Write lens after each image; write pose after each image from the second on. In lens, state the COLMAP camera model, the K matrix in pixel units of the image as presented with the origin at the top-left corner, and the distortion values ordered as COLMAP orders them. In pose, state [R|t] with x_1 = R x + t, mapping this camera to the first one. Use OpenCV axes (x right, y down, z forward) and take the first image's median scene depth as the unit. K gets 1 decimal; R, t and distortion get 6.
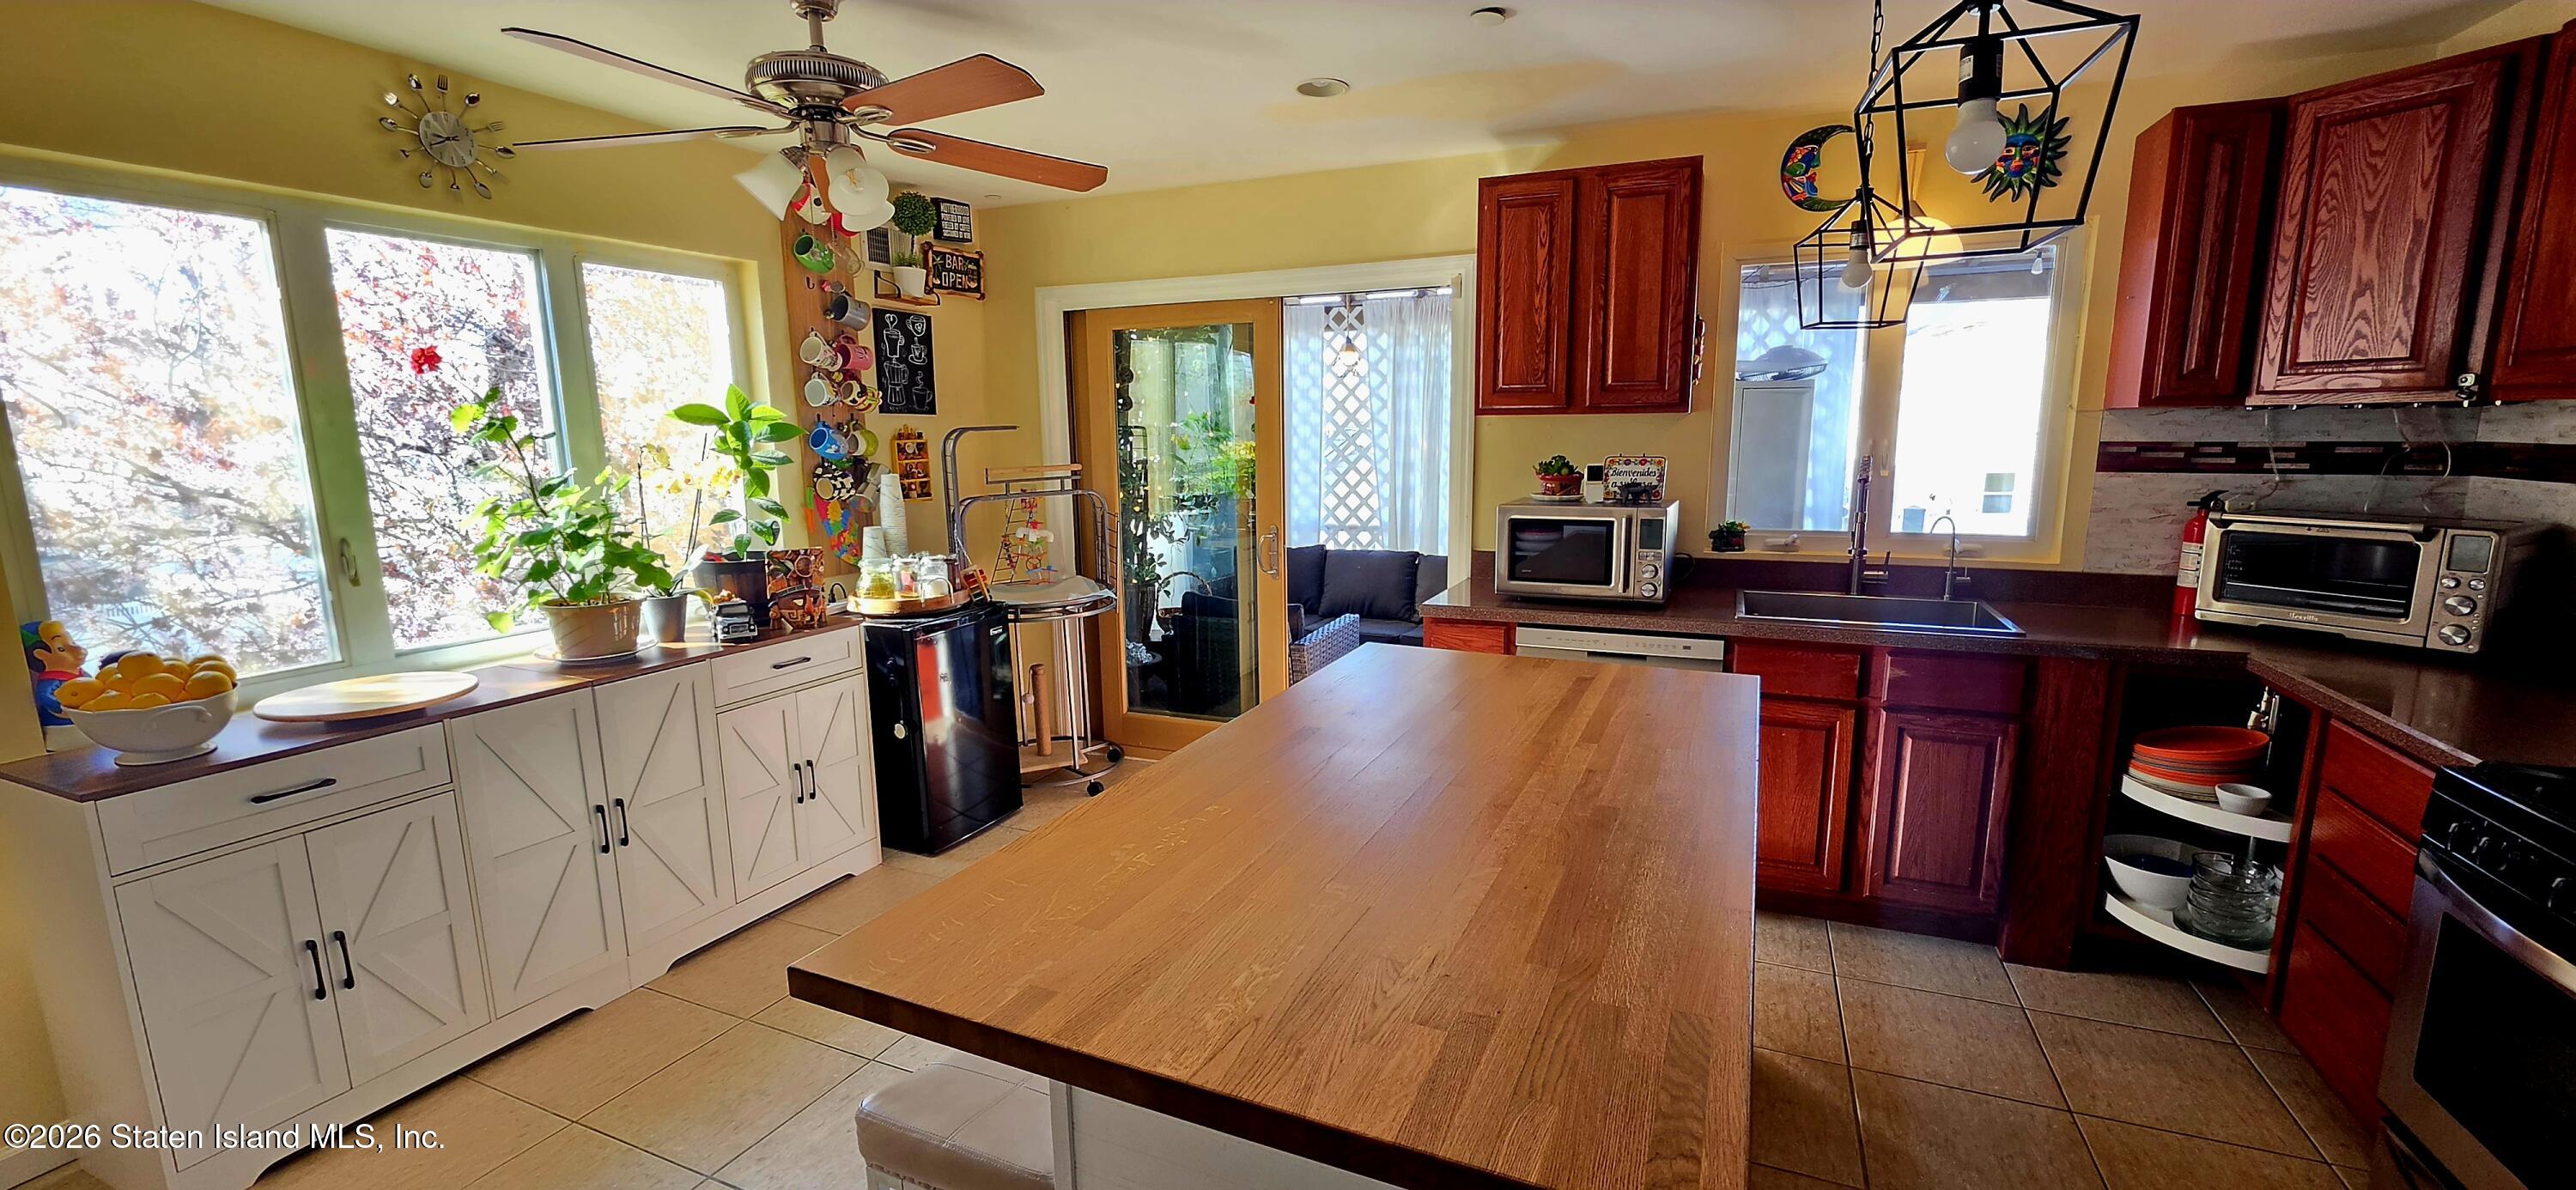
lens RADIAL K [[1038.5, 0, 1305.3], [0, 1038.5, 606.6], [0, 0, 1]] dist [-0.000595, -0.000139]
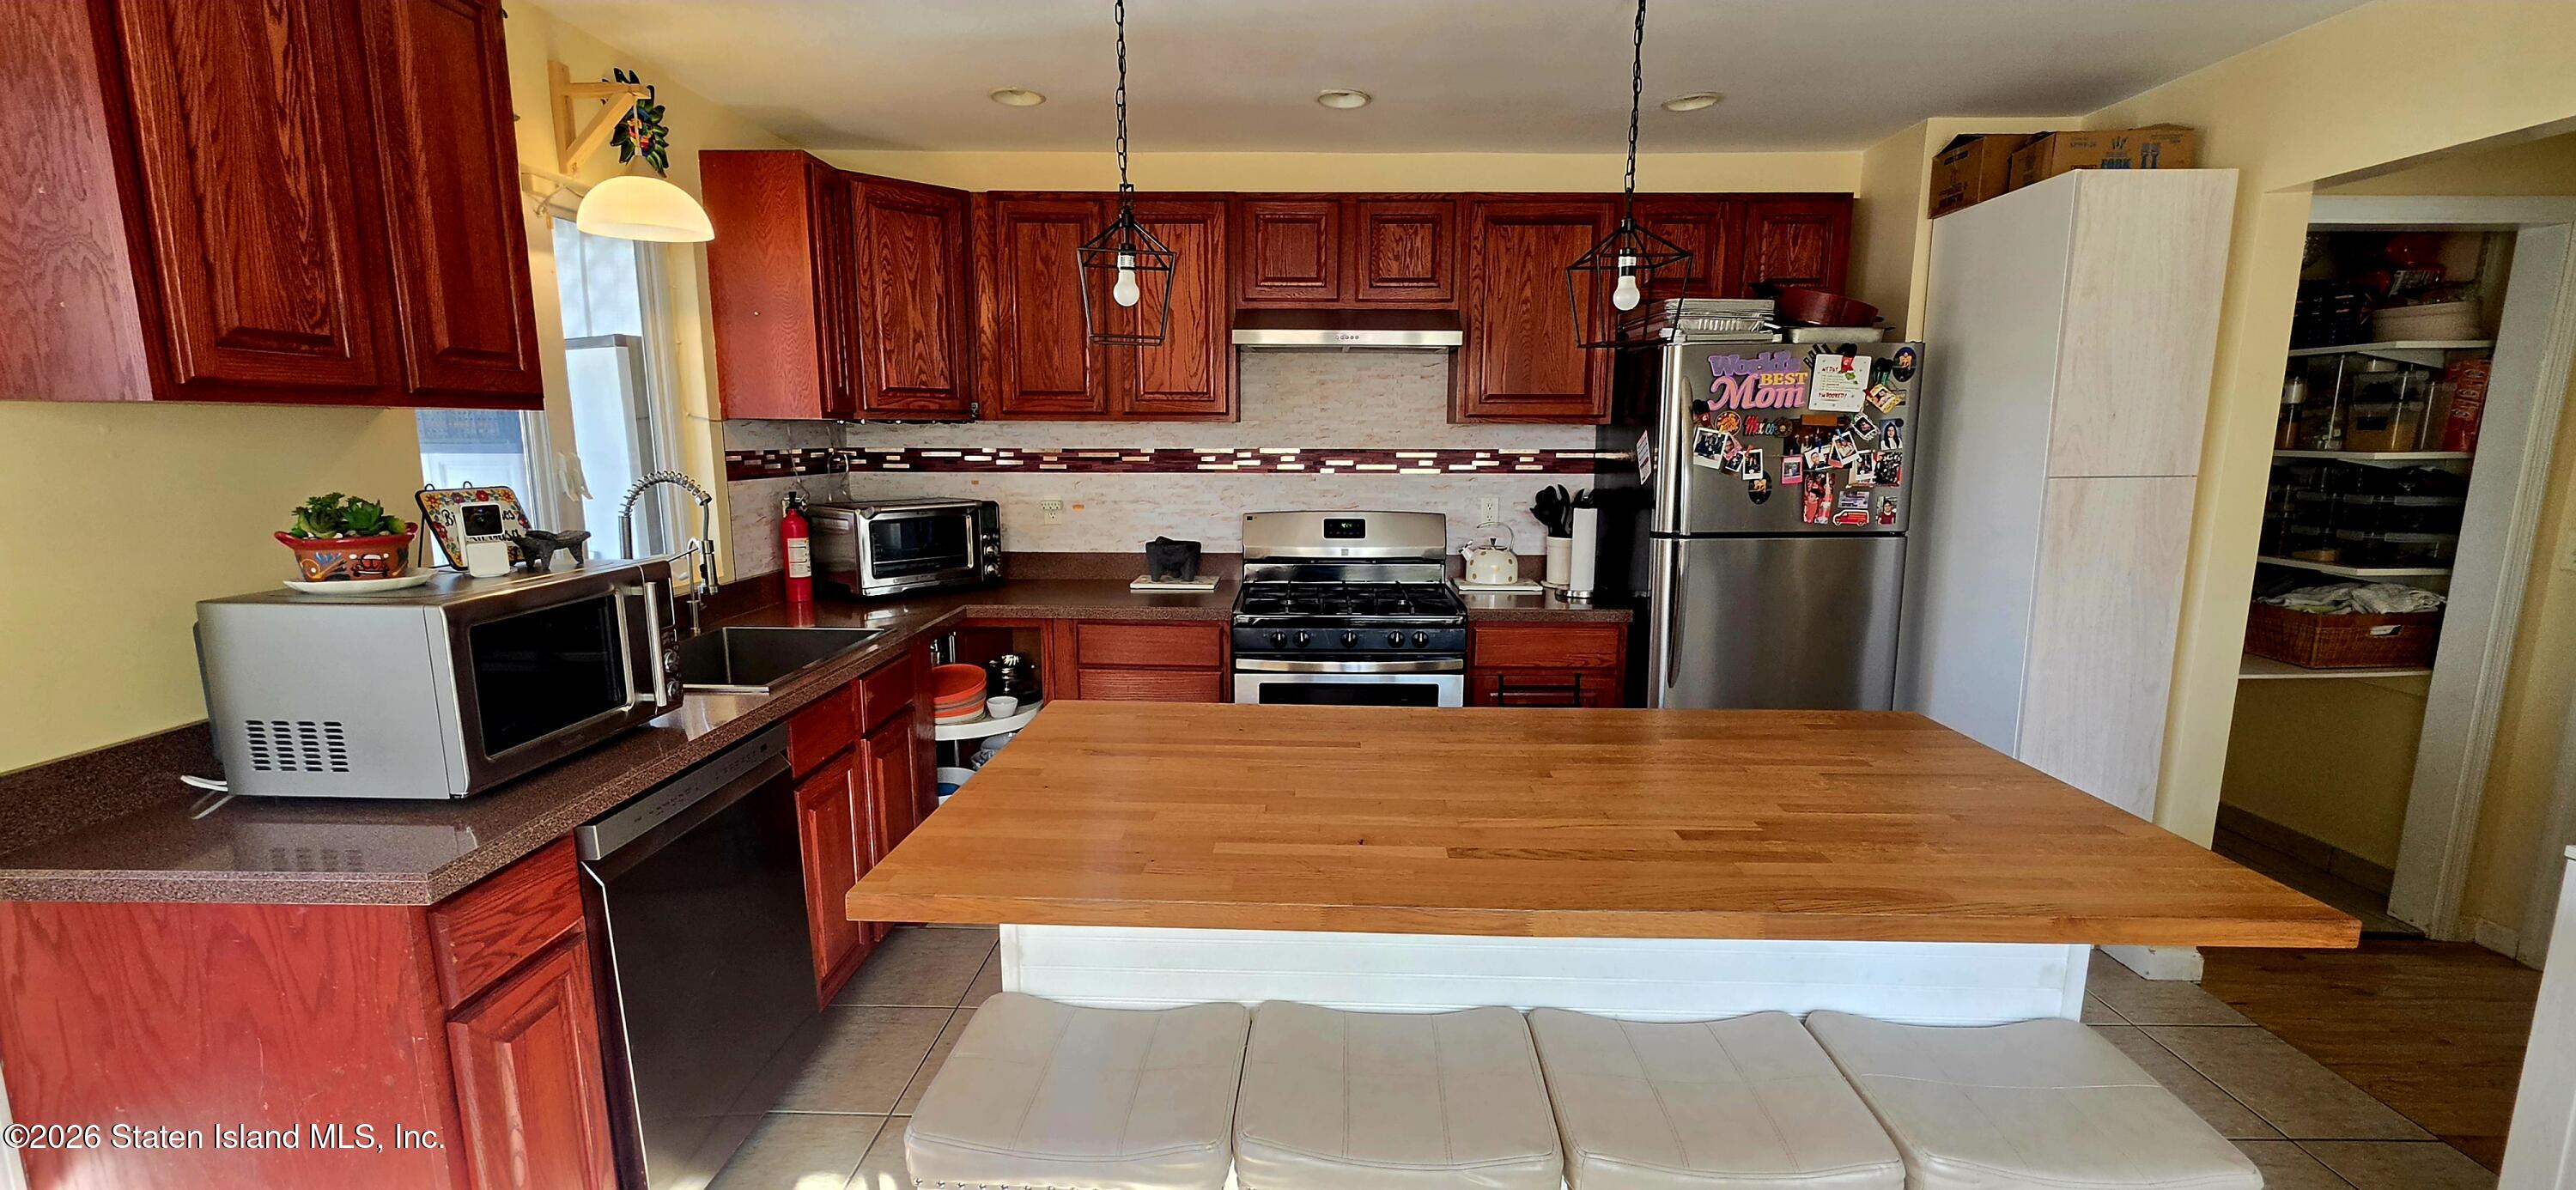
lens RADIAL K [[1038.5, 0, 1296.3], [0, 1038.5, 599.8], [0, 0, 1]] dist [-0.000595, -0.000139]
pose [[-0.391084, -0.141477, 0.909416, -0.388882], [0.158241, 0.963064, 0.217873, -0.152565], [-0.906649, 0.229113, -0.354252, 0.890238]]
